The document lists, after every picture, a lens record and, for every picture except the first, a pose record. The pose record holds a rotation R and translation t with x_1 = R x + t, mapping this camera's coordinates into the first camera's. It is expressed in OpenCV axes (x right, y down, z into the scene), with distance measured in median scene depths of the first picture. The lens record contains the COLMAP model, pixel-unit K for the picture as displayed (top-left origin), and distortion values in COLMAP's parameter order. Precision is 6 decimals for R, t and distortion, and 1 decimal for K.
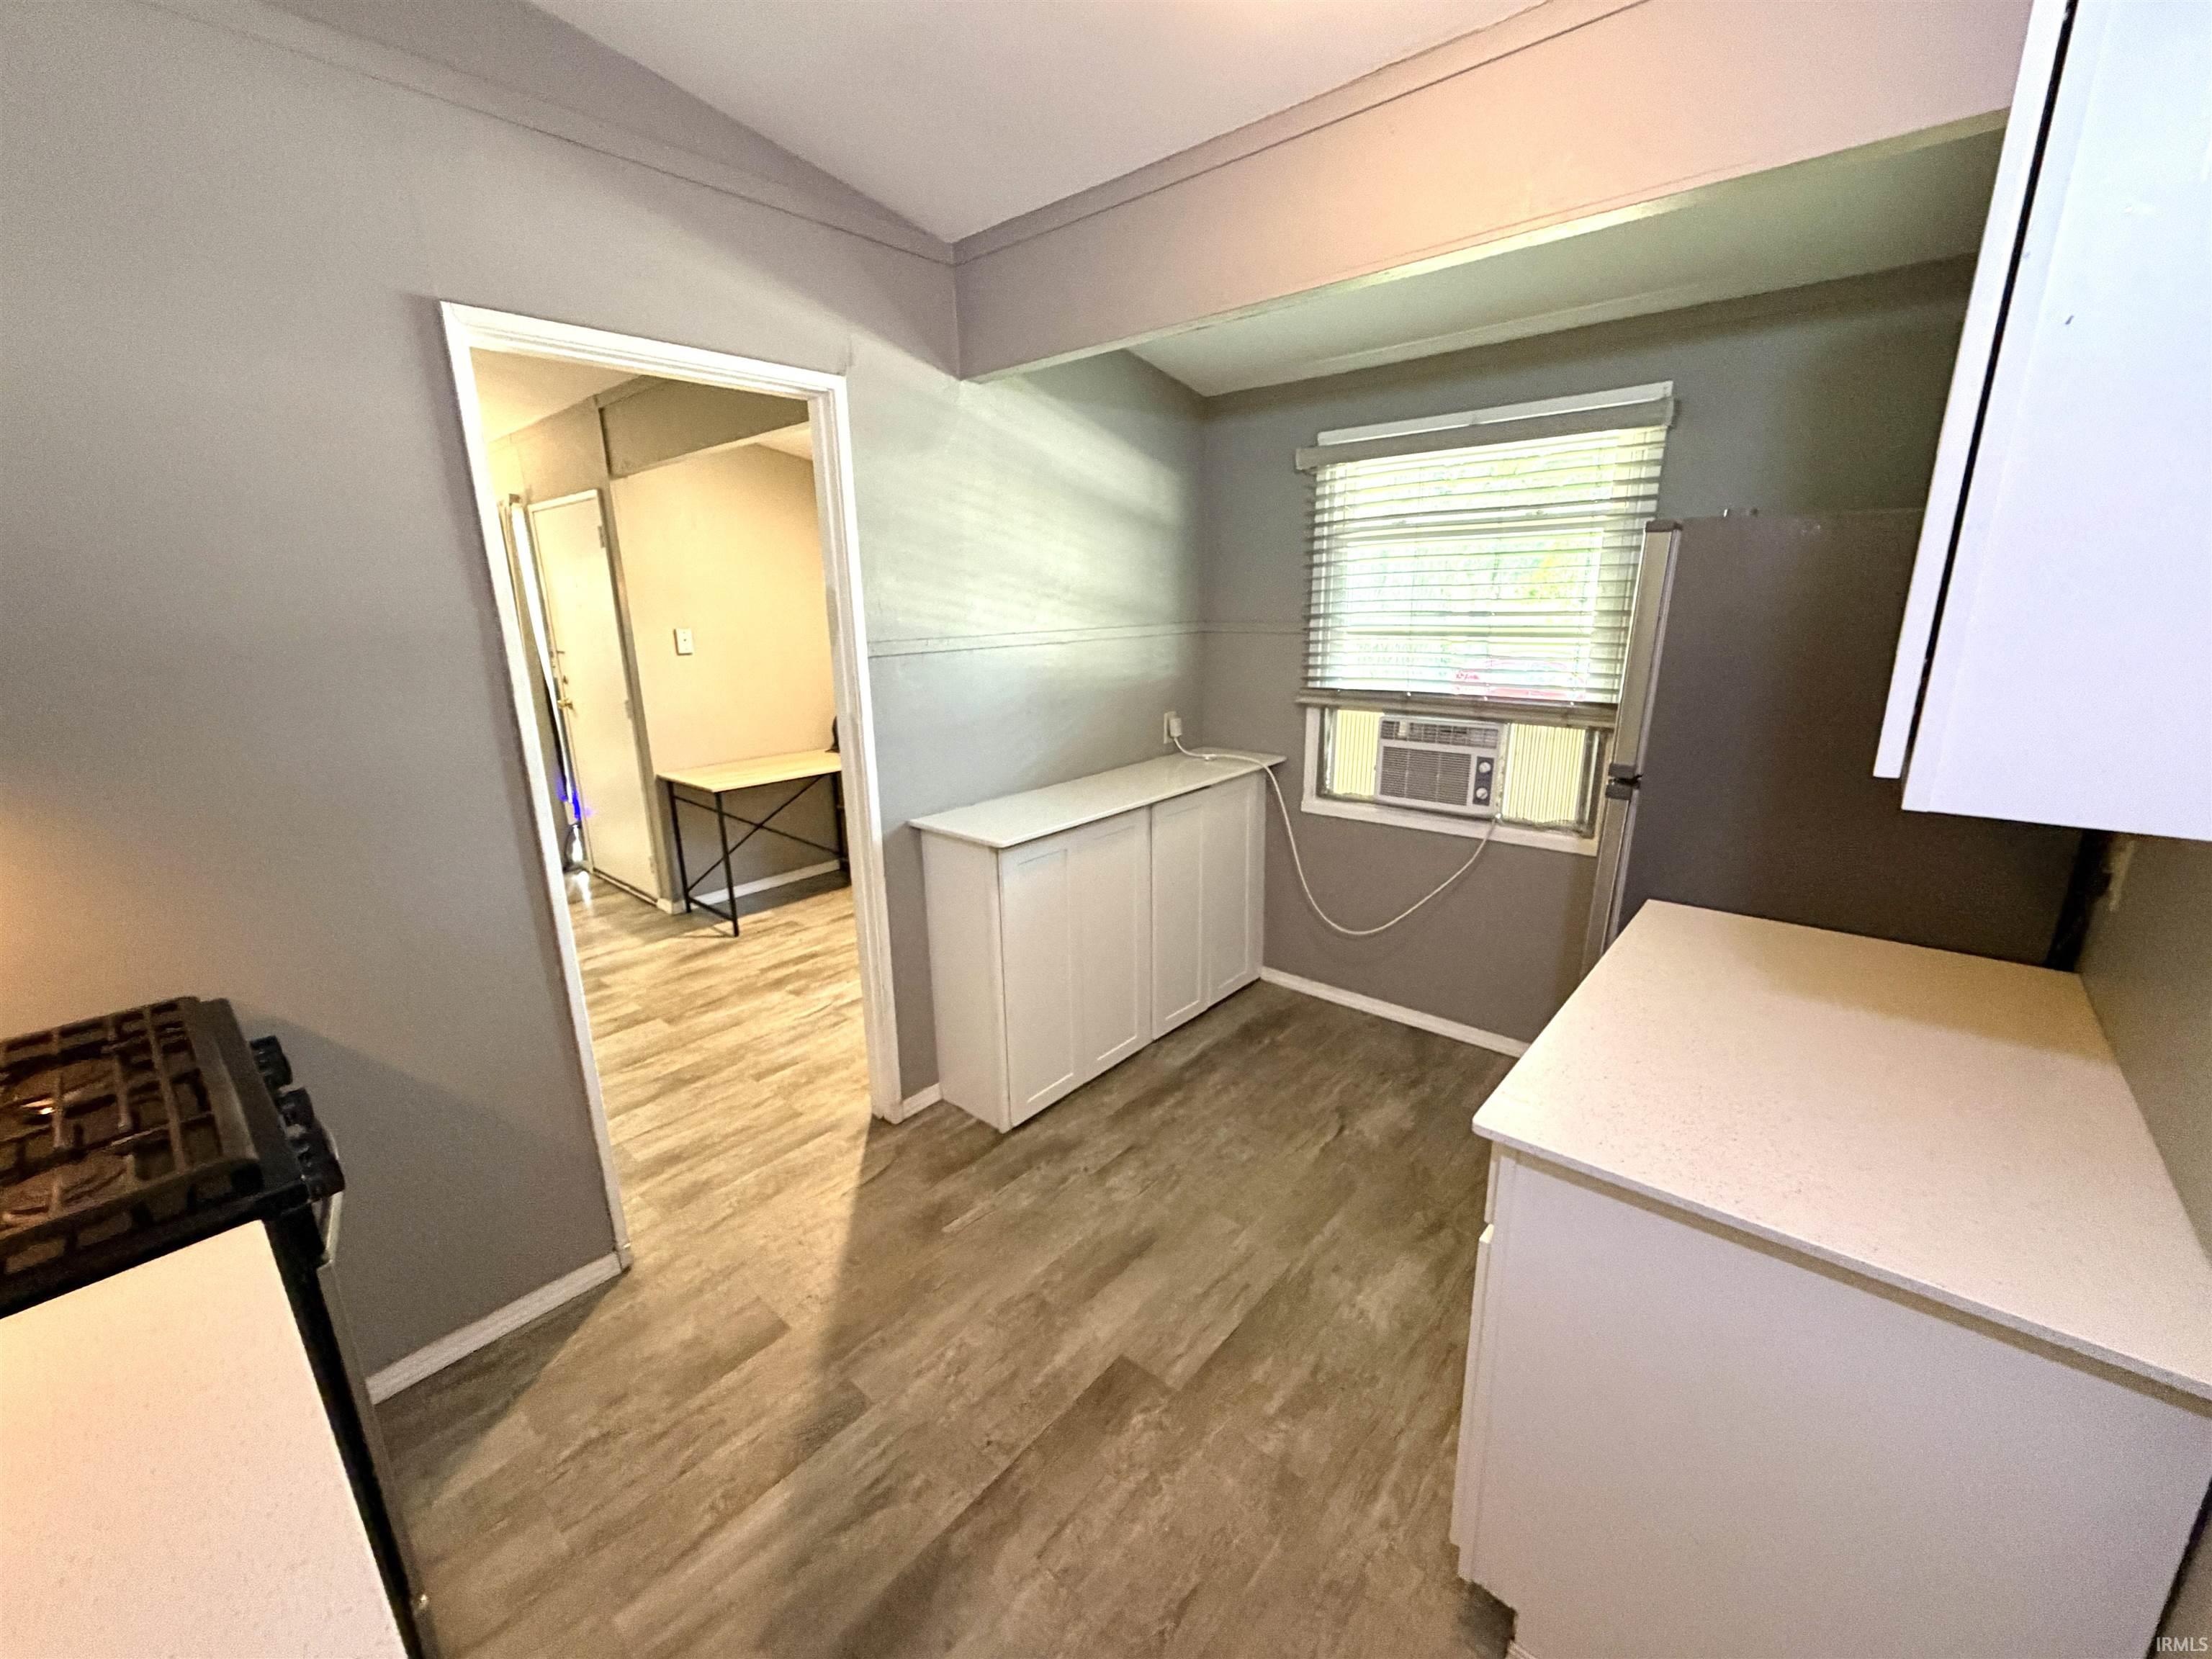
lens RADIAL K [[882.0, 0, 1105.0], [0, 882.0, 827.5], [0, 0, 1]] dist [-0.000169, -0.000323]
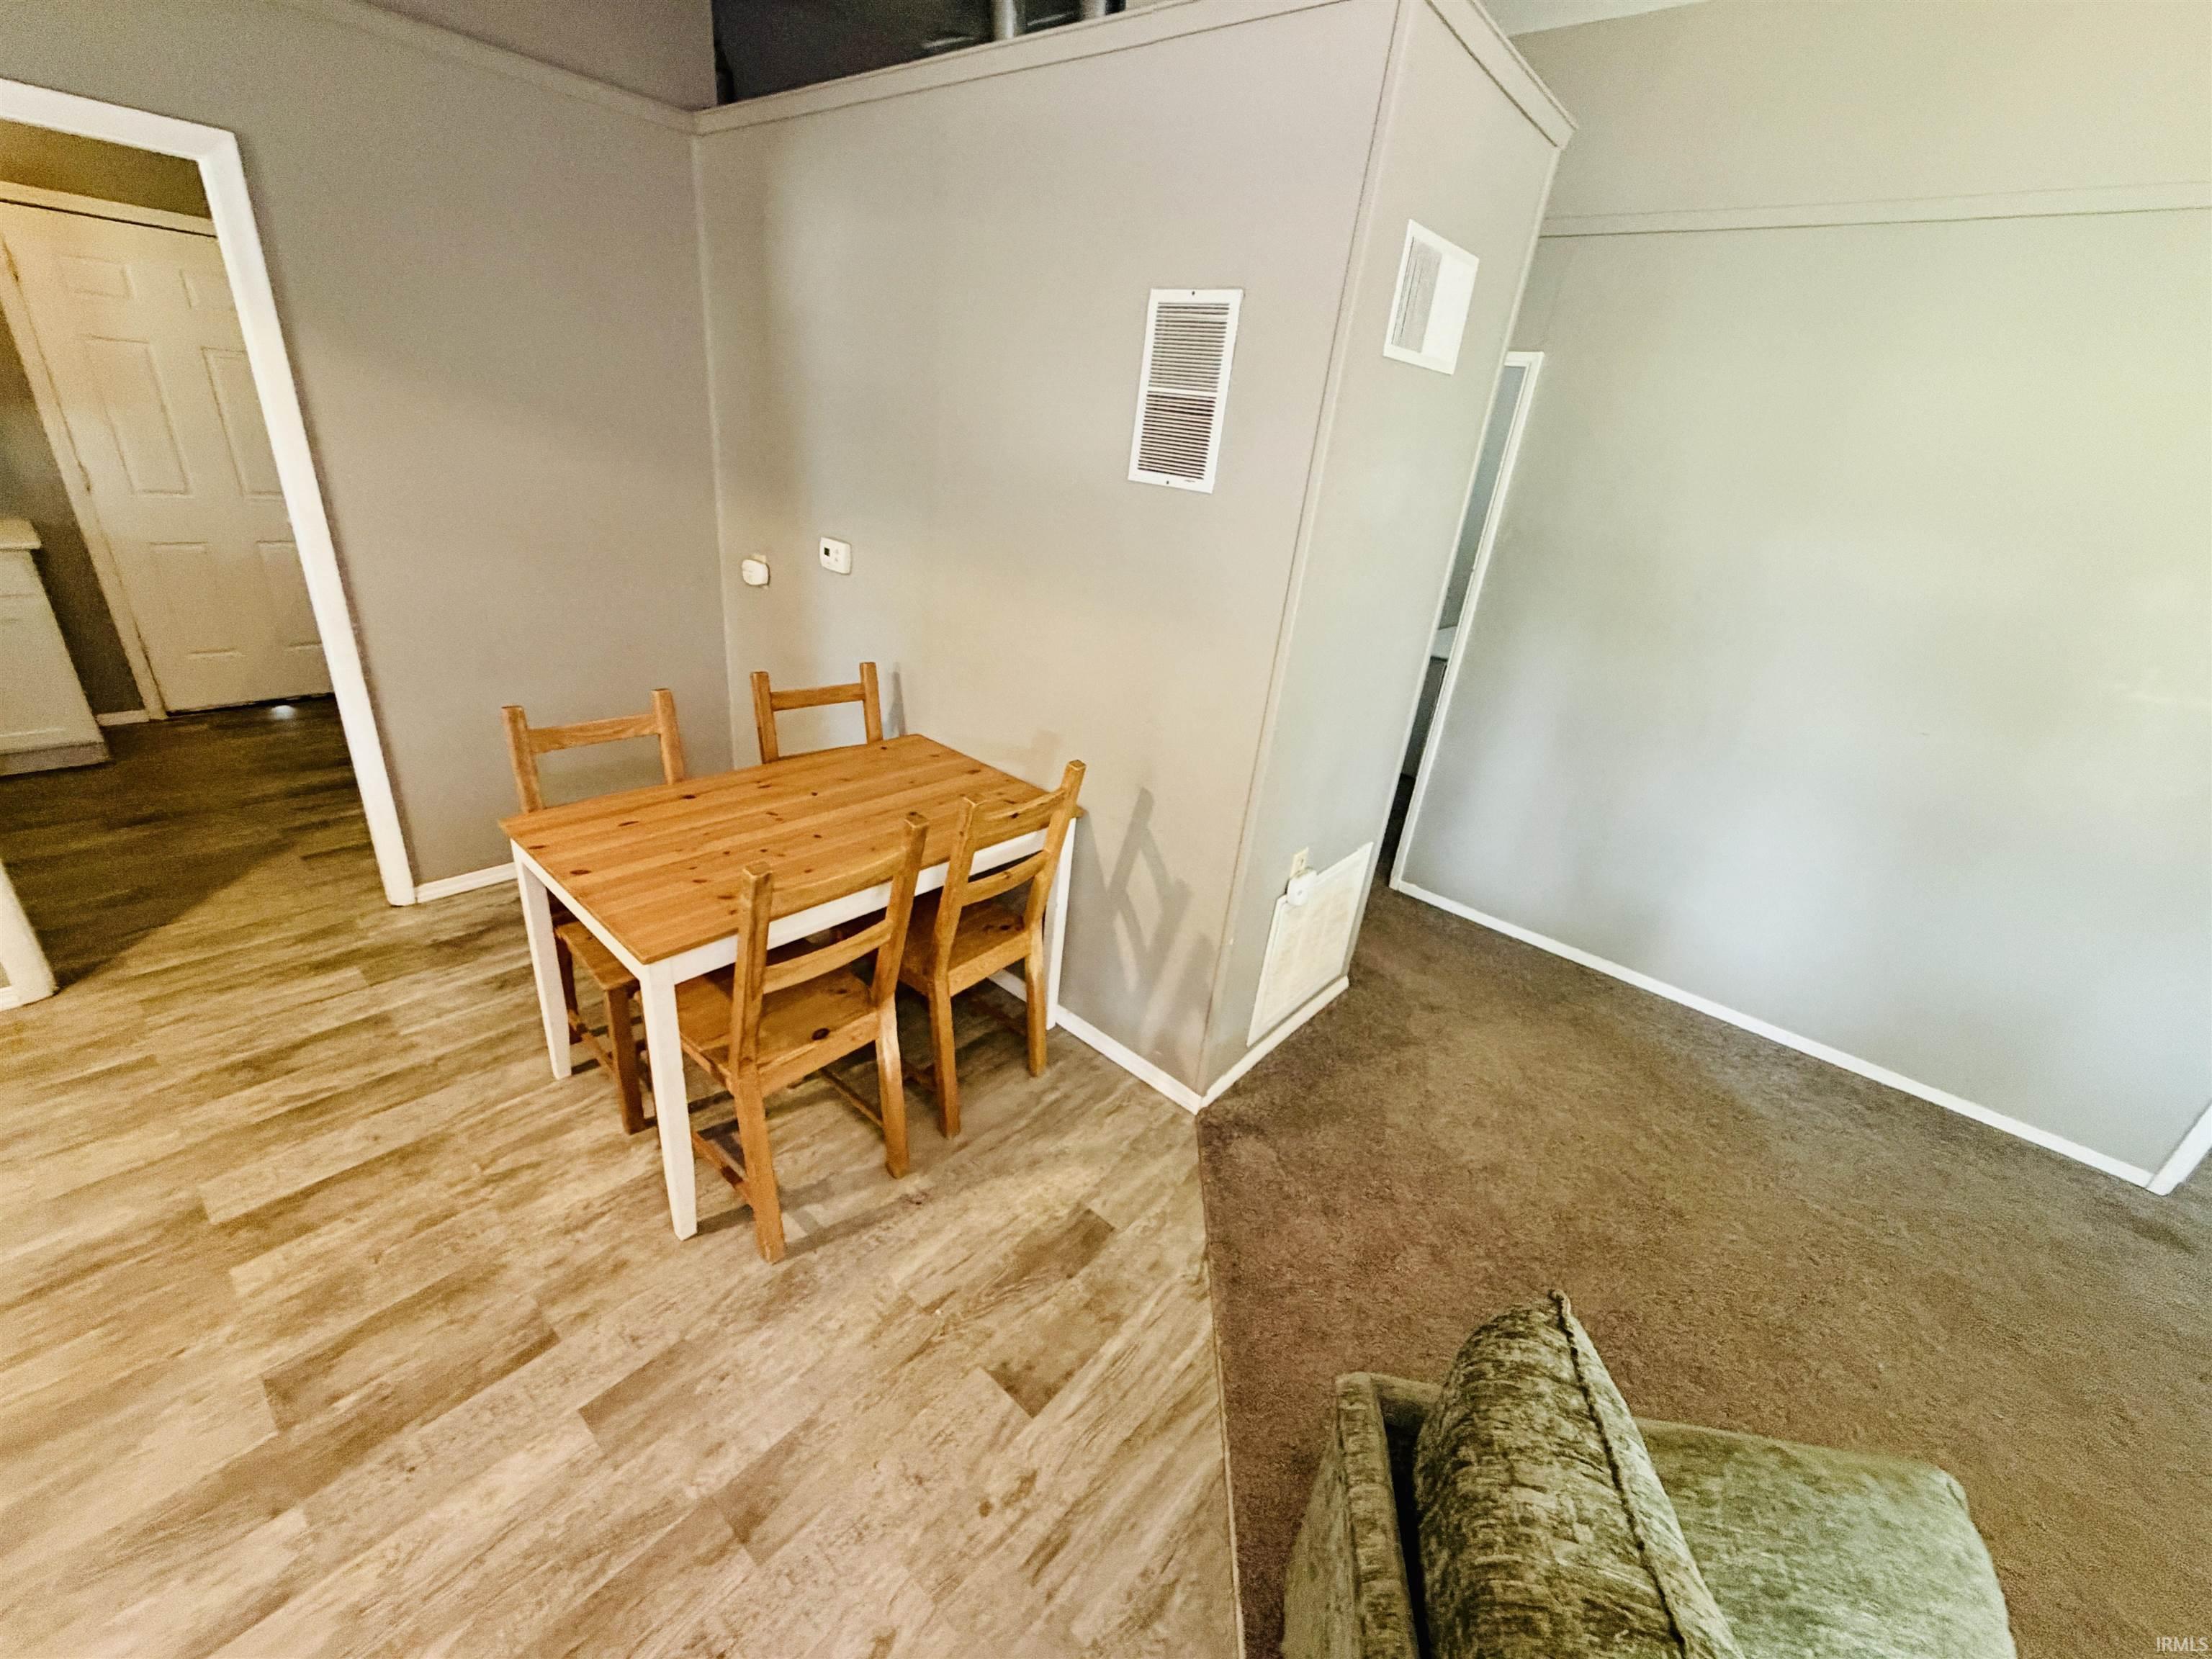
lens RADIAL K [[882.0, 0, 1100.7], [0, 882.0, 831.9], [0, 0, 1]] dist [-0.000169, -0.000323]
pose [[-0.996316, -0.077105, -0.037544, -1.688619], [-0.083575, 0.774742, 0.626730, -0.580256], [-0.019237, 0.627558, -0.778332, 2.117666]]
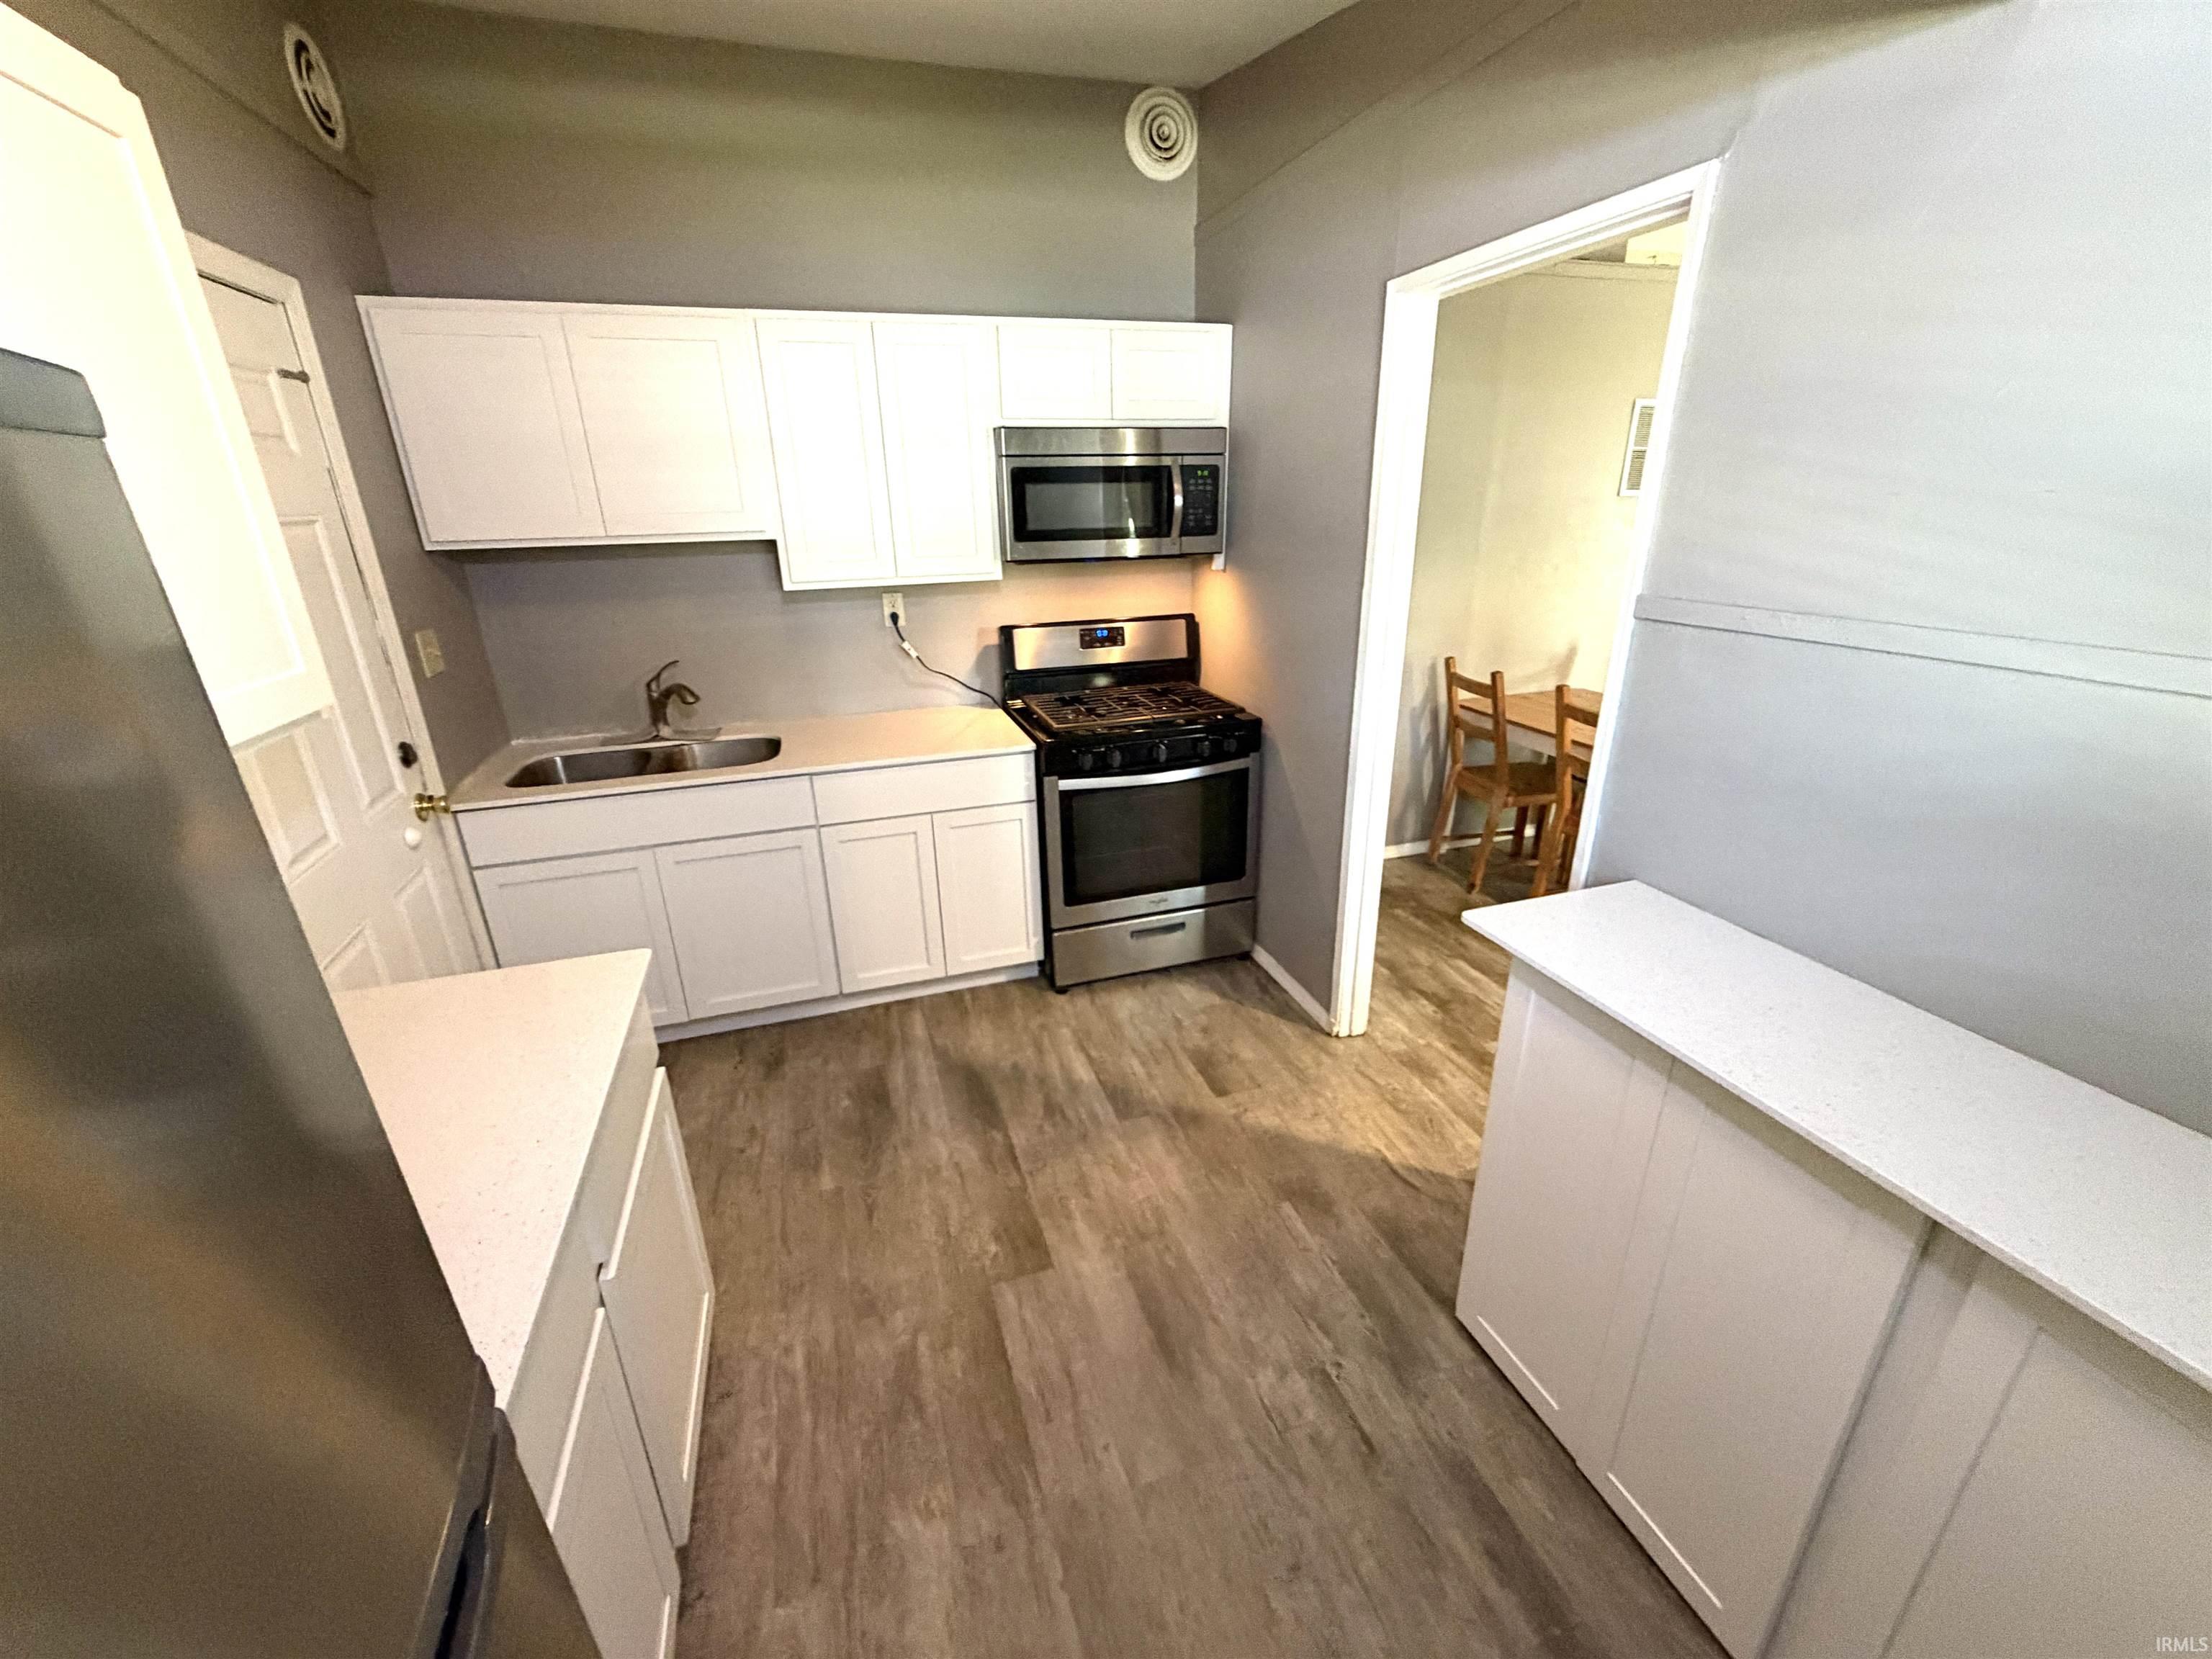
lens RADIAL K [[882.0, 0, 1098.3], [0, 882.0, 828.9], [0, 0, 1]] dist [-0.000169, -0.000323]
pose [[-0.519475, 0.330617, -0.787933, 0.606573], [-0.188193, 0.855204, 0.482918, -0.352224], [0.833504, 0.399147, -0.382038, 1.145820]]
